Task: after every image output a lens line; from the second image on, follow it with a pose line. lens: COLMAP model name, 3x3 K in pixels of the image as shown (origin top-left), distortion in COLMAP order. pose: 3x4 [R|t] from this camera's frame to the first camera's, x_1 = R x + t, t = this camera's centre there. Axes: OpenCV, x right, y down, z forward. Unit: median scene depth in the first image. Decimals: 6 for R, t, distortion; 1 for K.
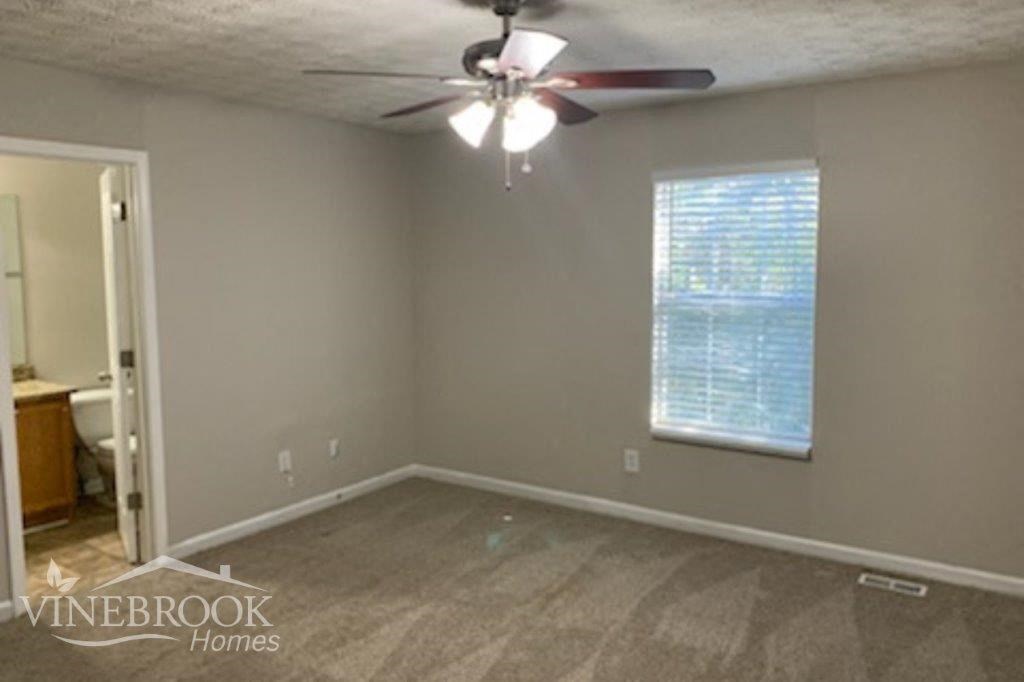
lens RADIAL K [[772.5, 0, 533.9], [0, 772.5, 339.5], [0, 0, 1]] dist [0.040567, -0.062255]
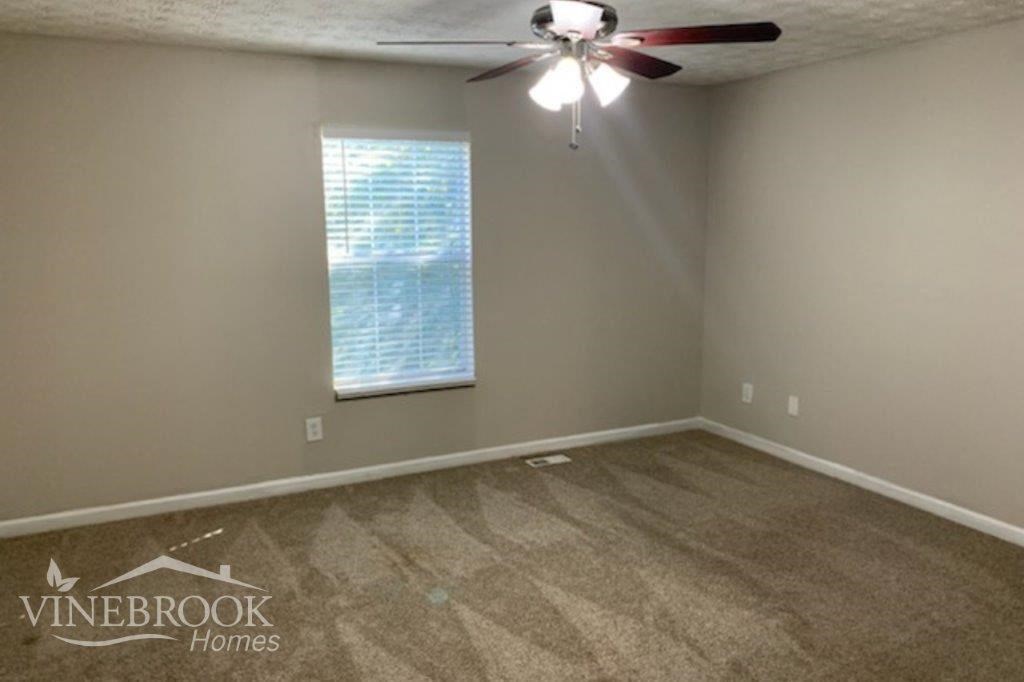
lens RADIAL K [[765.2, 0, 504.7], [0, 765.2, 345.0], [0, 0, 1]] dist [0.040151, -0.061243]
pose [[0.517114, -0.142826, 0.843916, -0.654997], [0.090038, 0.989586, 0.112309, -0.039654], [-0.851168, 0.017908, 0.524588, 0.356359]]
